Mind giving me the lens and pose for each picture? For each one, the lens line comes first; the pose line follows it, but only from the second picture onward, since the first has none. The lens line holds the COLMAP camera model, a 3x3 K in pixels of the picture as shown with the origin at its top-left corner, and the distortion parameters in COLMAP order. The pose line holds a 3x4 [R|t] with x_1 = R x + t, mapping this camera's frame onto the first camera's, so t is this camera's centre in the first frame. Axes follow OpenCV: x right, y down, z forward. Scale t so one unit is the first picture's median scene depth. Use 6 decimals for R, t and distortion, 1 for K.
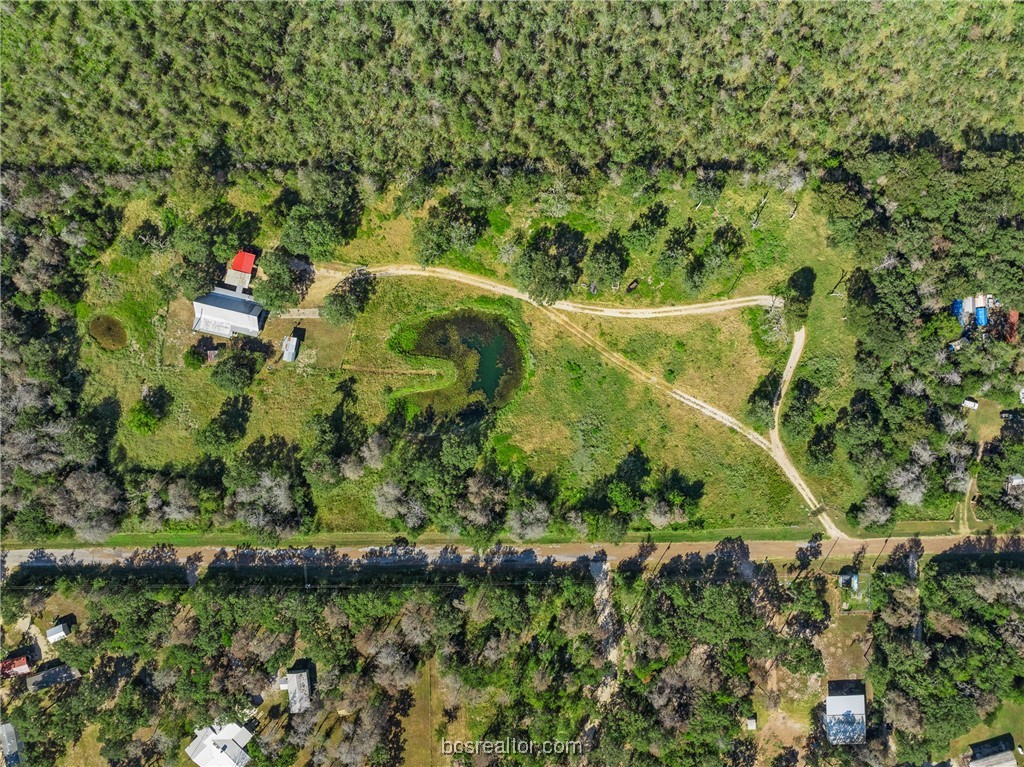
lens RADIAL K [[720.4, 0, 517.8], [0, 720.4, 382.4], [0, 0, 1]] dist [-0.036443, 0.006987]
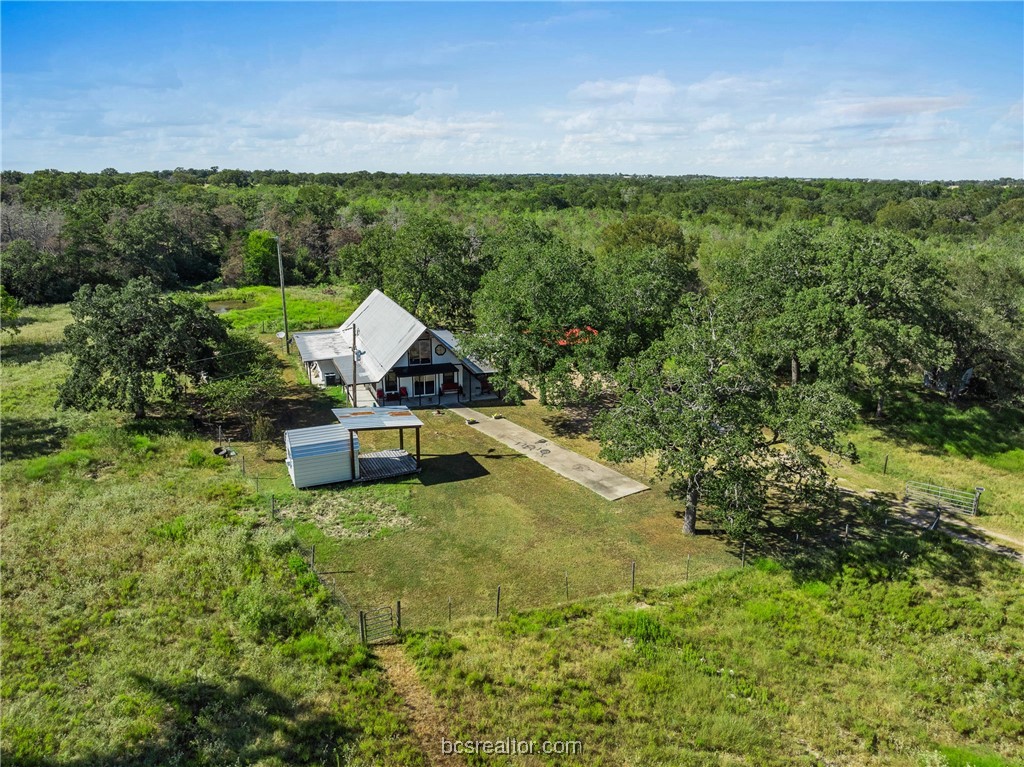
lens RADIAL K [[733.9, 0, 517.8], [0, 733.9, 379.6], [0, 0, 1]] dist [-0.036868, -0.001332]
pose [[0.570901, 0.225271, -0.789509, -0.144924], [-0.820460, 0.192026, -0.538491, 0.017839], [0.030300, 0.955185, 0.294453, 0.922411]]
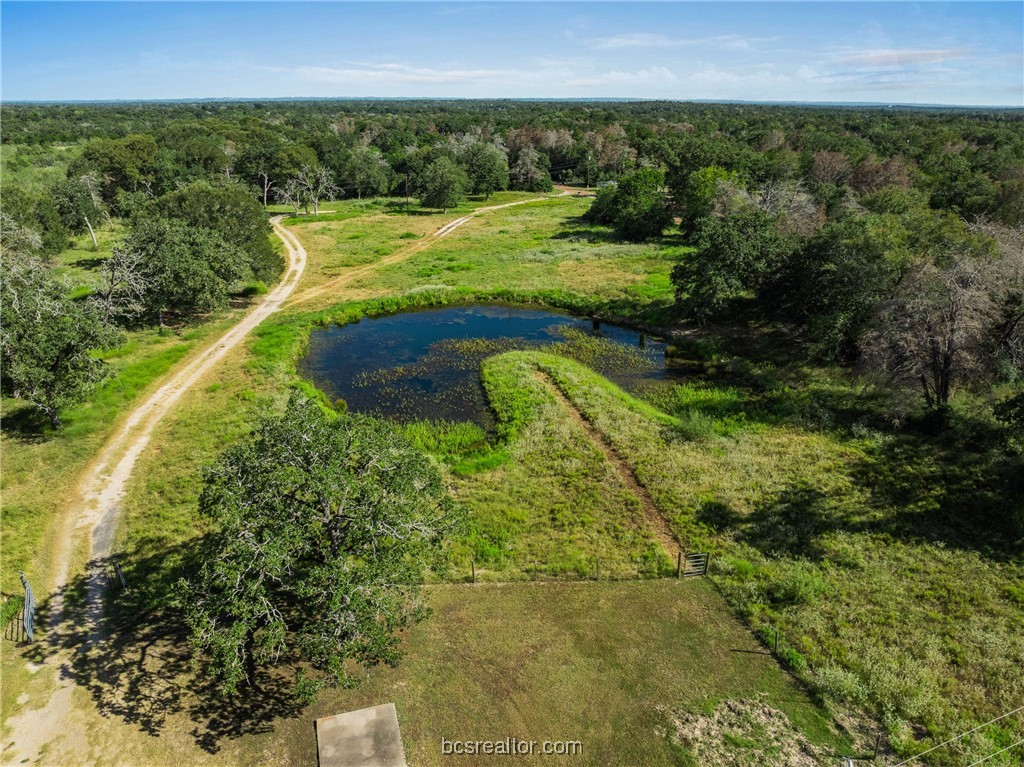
lens RADIAL K [[720.4, 0, 517.8], [0, 720.4, 382.4], [0, 0, 1]] dist [-0.036443, 0.006987]
pose [[-0.294513, -0.355493, 0.887066, -0.362145], [0.954587, -0.065707, 0.290598, -0.102298], [-0.045019, 0.932367, 0.358700, 0.906320]]
